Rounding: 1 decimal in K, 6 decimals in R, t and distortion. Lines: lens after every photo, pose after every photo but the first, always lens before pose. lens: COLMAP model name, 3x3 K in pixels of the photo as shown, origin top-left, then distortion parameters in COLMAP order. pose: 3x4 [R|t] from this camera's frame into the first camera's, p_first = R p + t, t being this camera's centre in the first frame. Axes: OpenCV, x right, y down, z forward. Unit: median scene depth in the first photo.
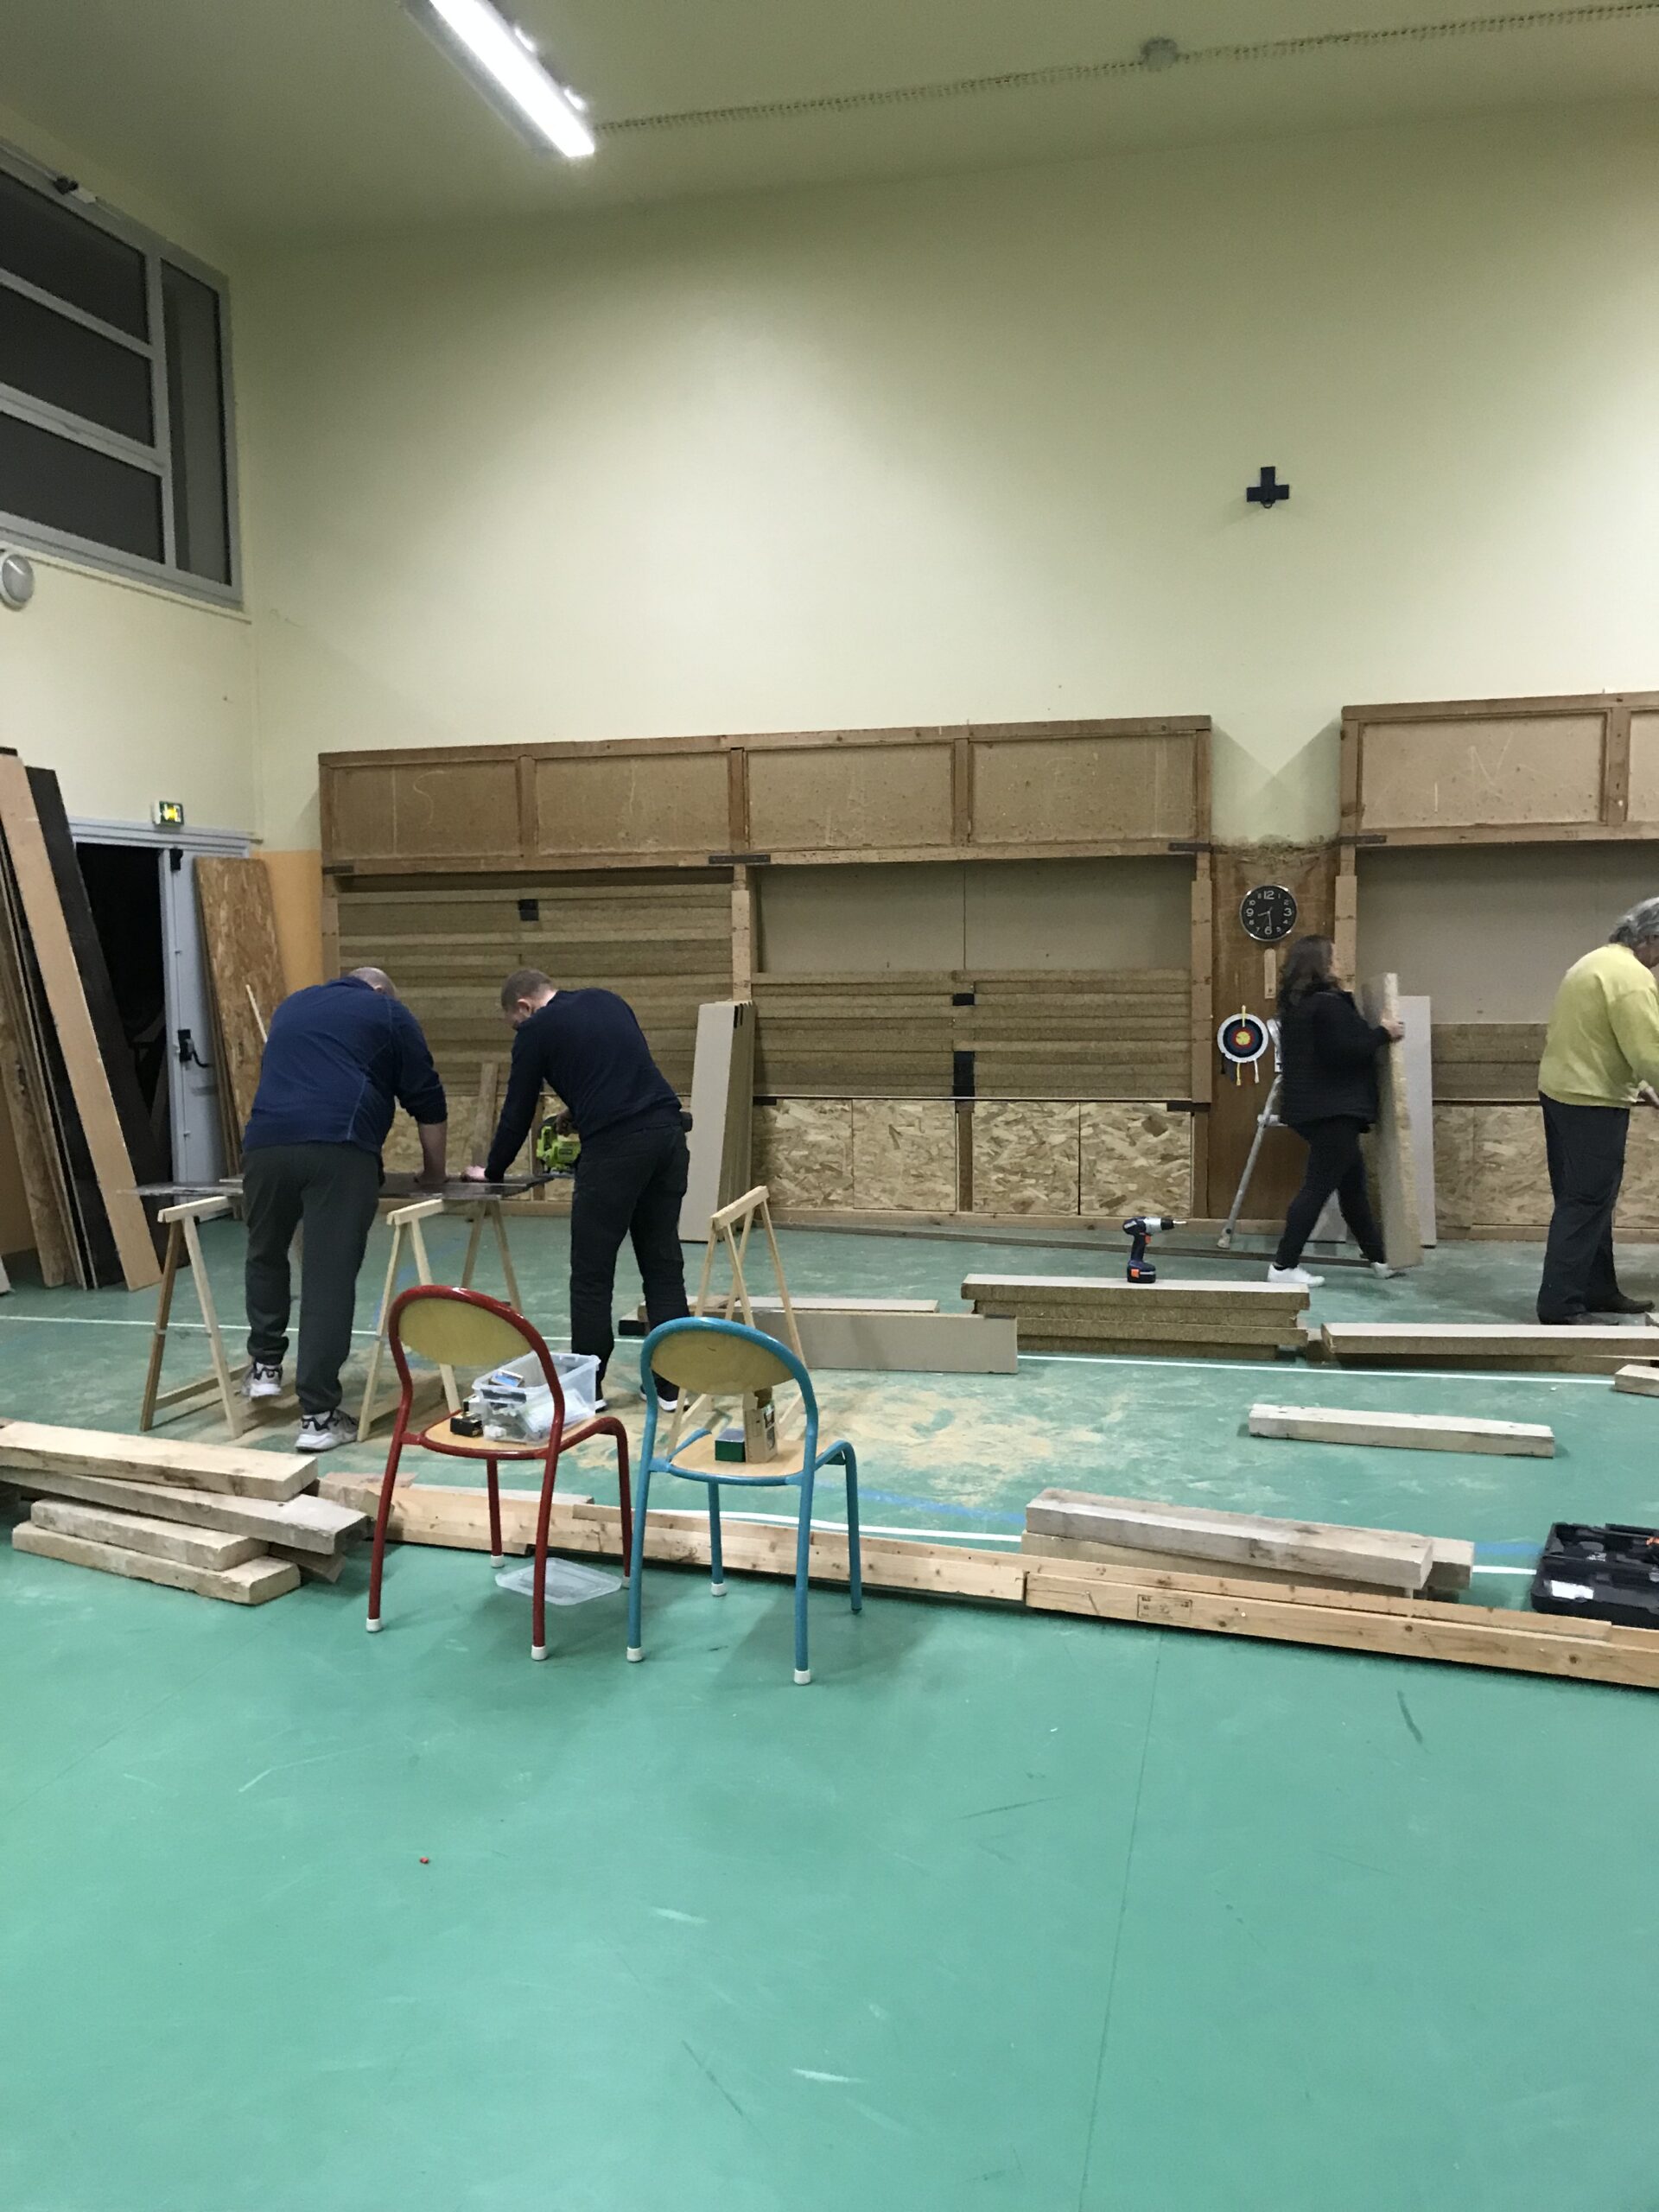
lens RADIAL K [[1755.7, 0, 829.5], [0, 1755.7, 1106.0], [0, 0, 1]] dist [0.047691, -0.140067]
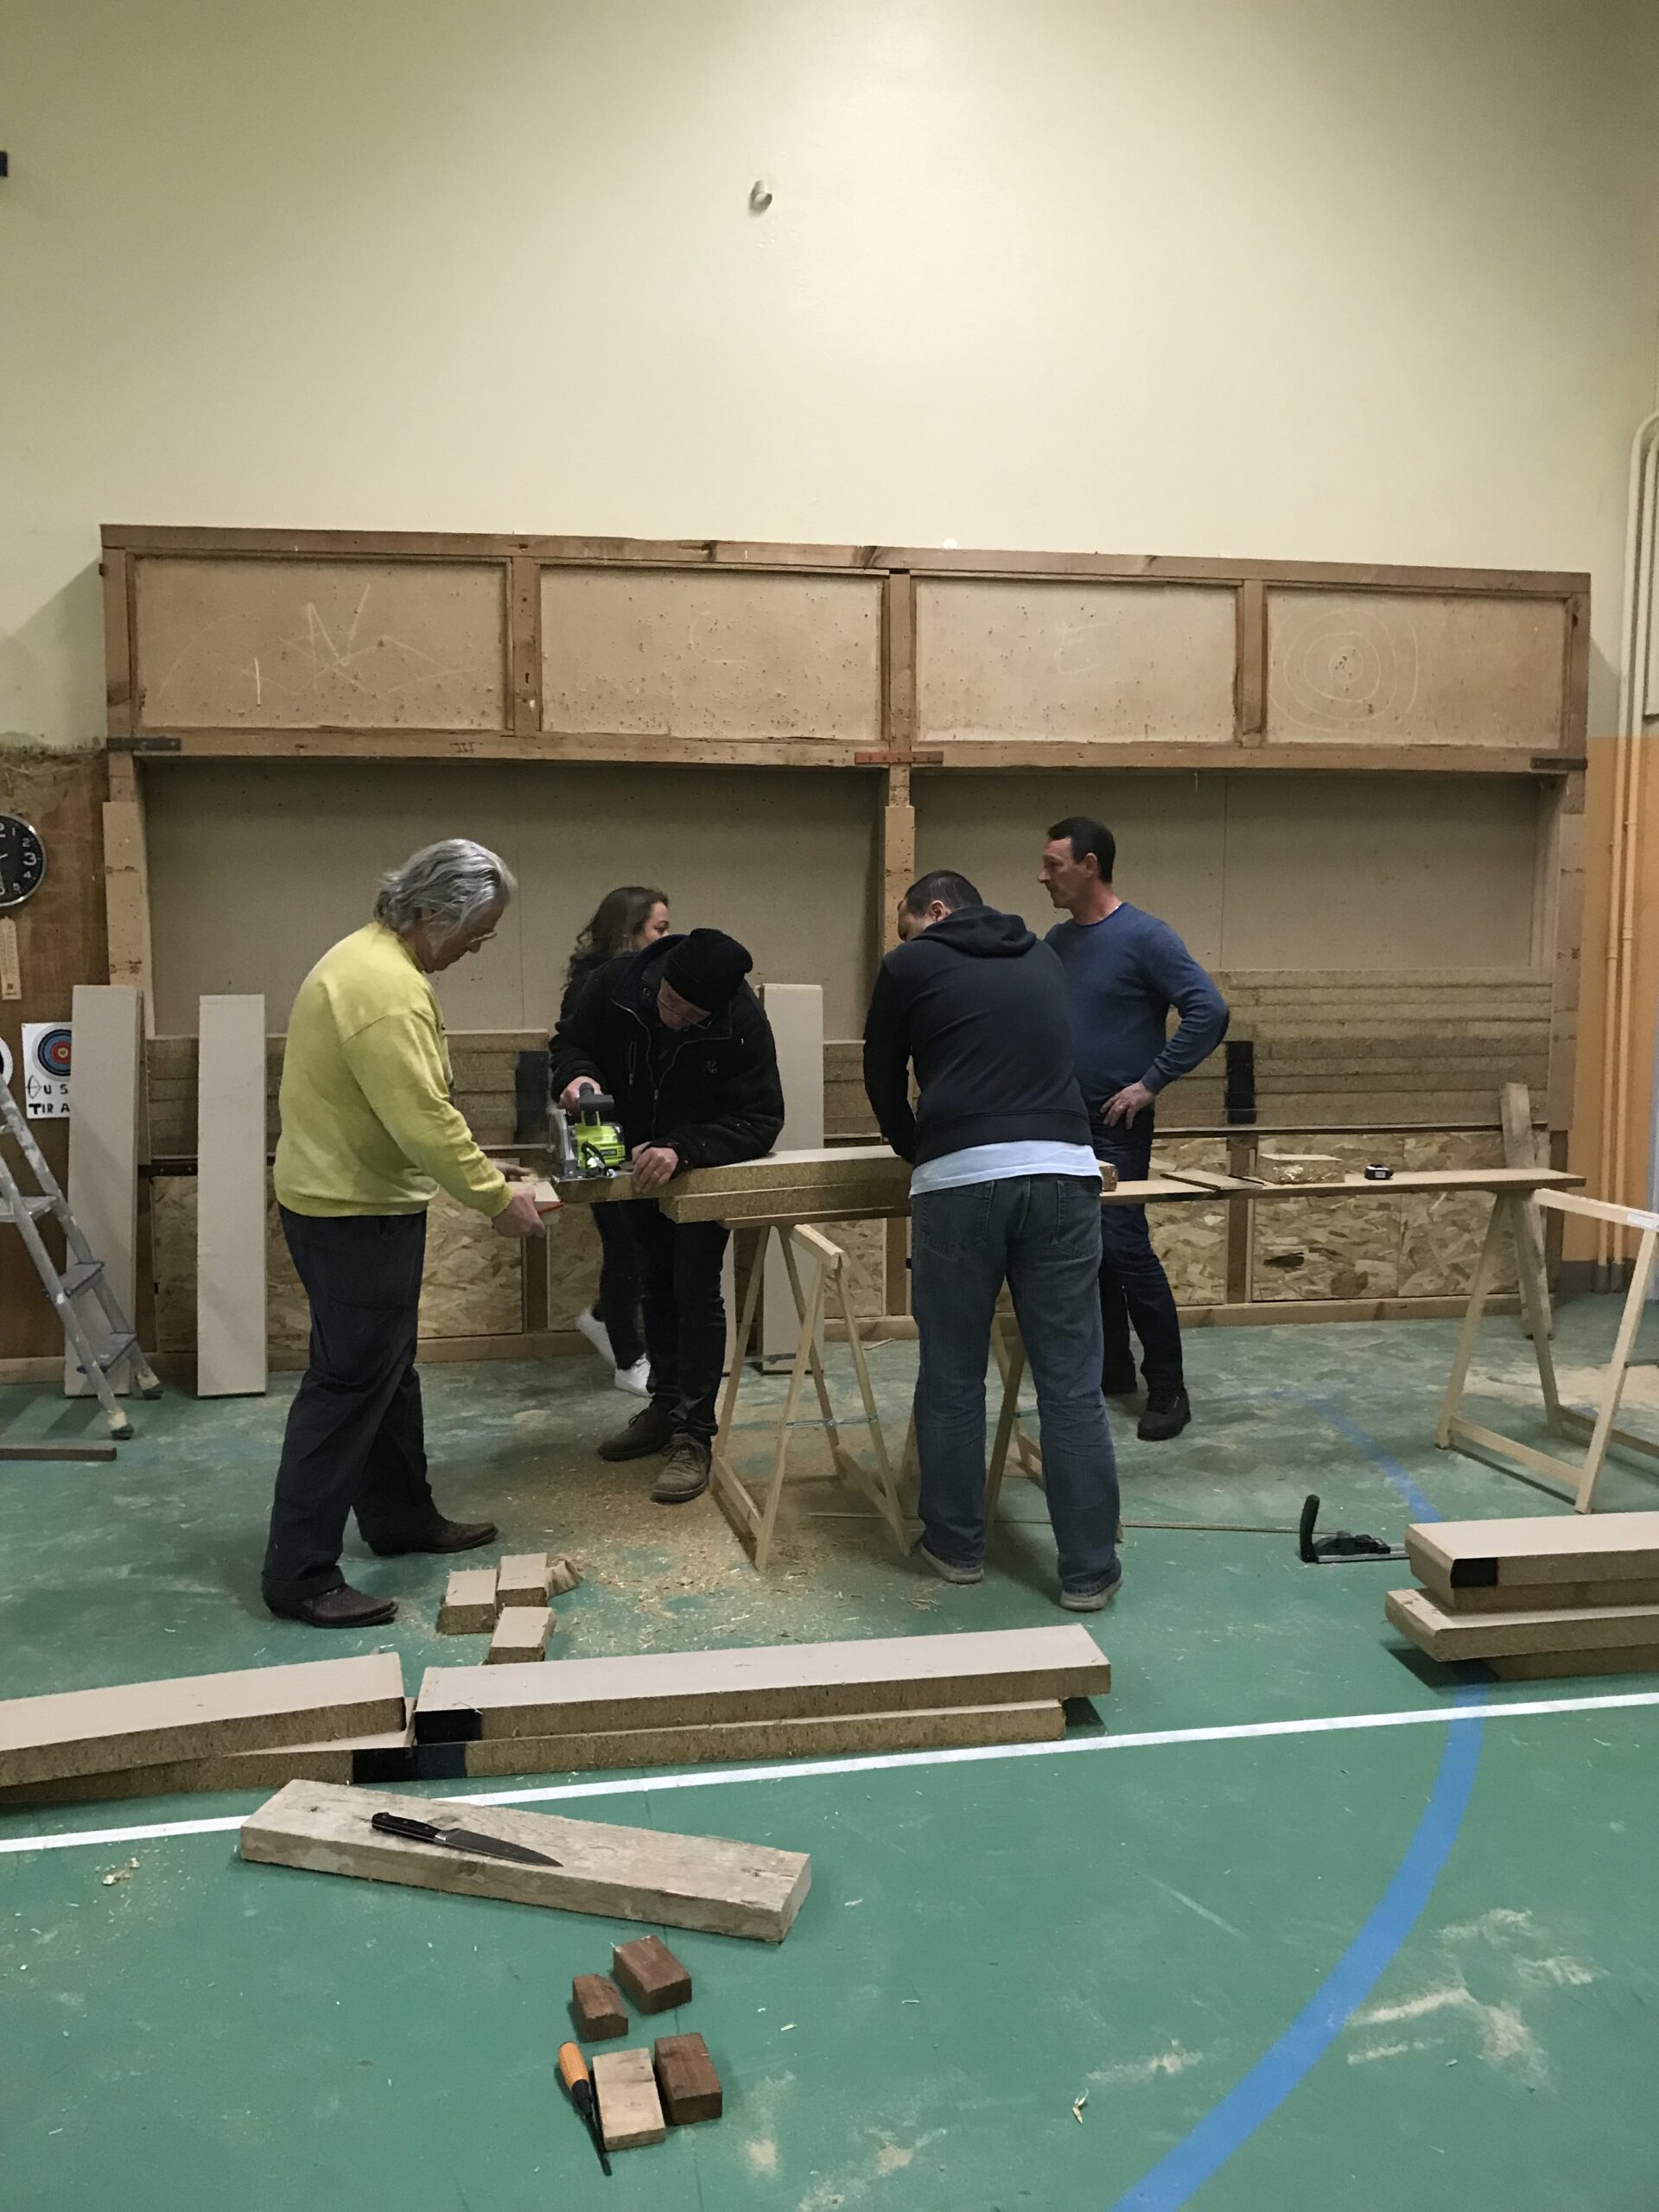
lens RADIAL K [[1776.9, 0, 829.5], [0, 1776.9, 1106.0], [0, 0, 1]] dist [0.005677, -0.026144]
pose [[0.915095, -0.033900, 0.401810, 0.249895], [0.024458, 0.999292, 0.028605, -0.033457], [-0.402495, -0.016349, 0.915276, 0.306393]]
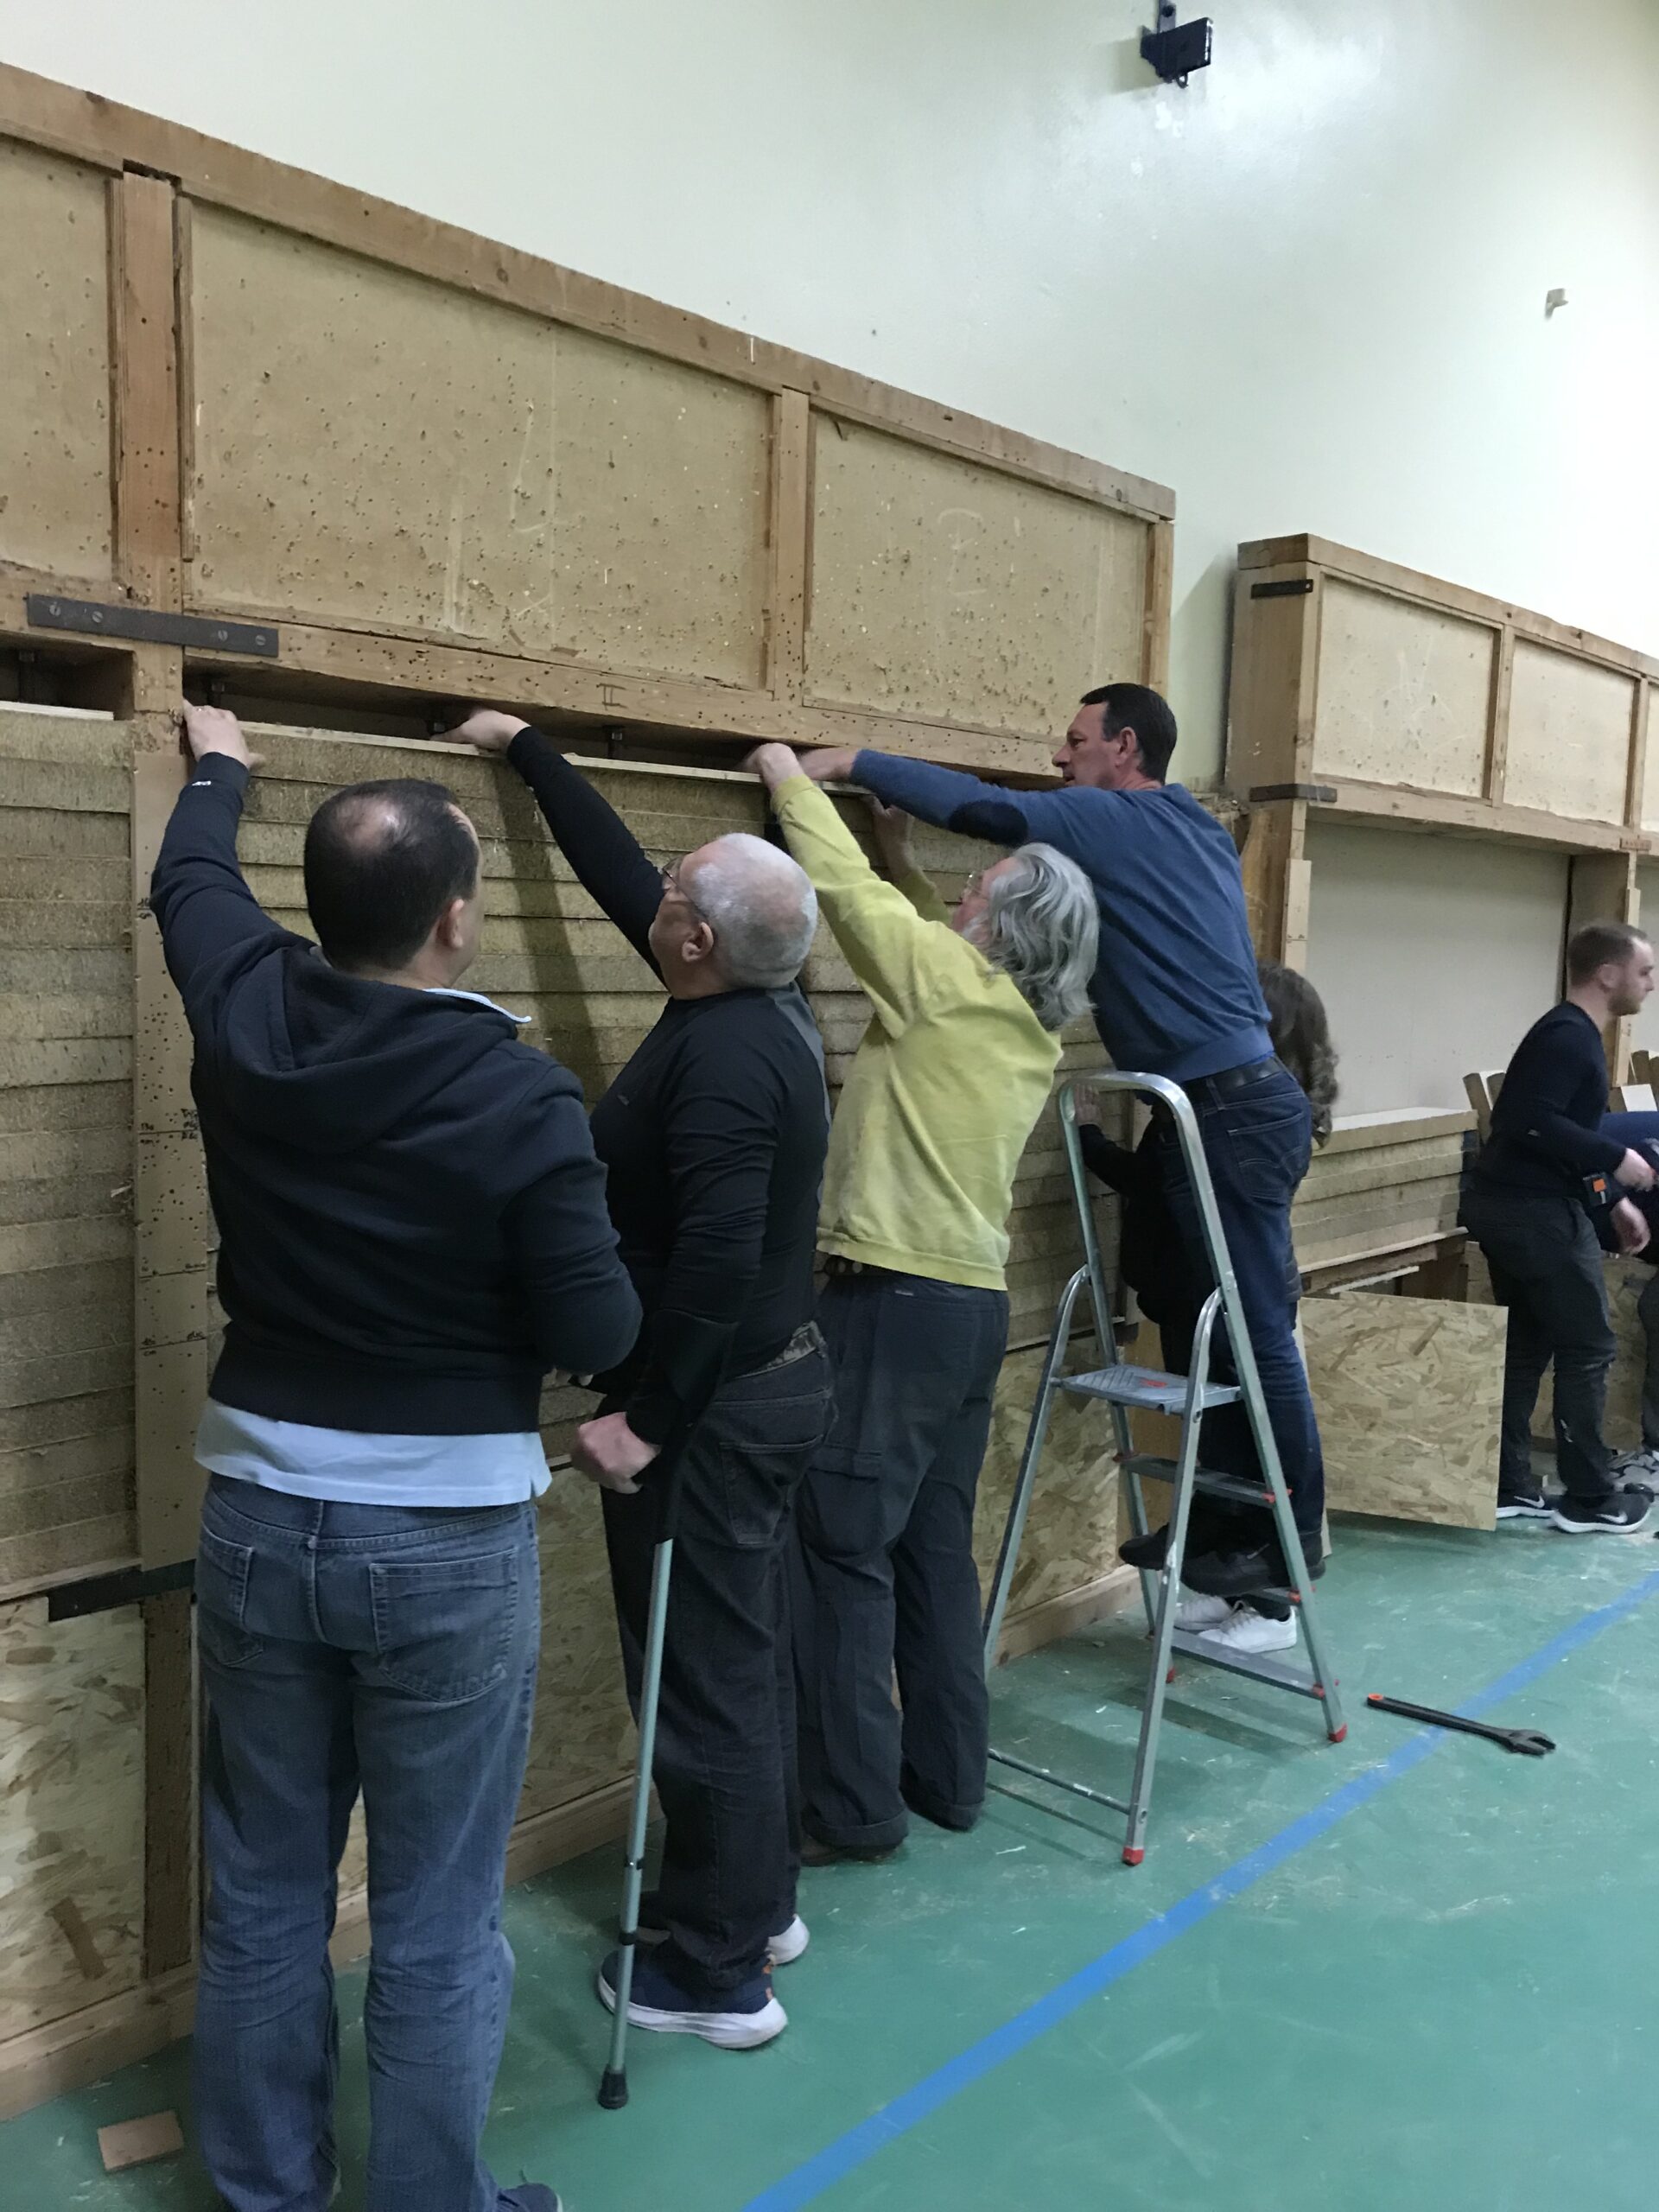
lens RADIAL K [[1807.6, 0, 829.5], [0, 1807.6, 1106.0], [0, 0, 1]] dist [0.011561, -0.055763]
pose [[0.485325, -0.056326, 0.872517, -0.235418], [0.055893, 0.997880, 0.033329, -0.077458], [-0.872545, 0.032592, 0.487445, 0.806089]]
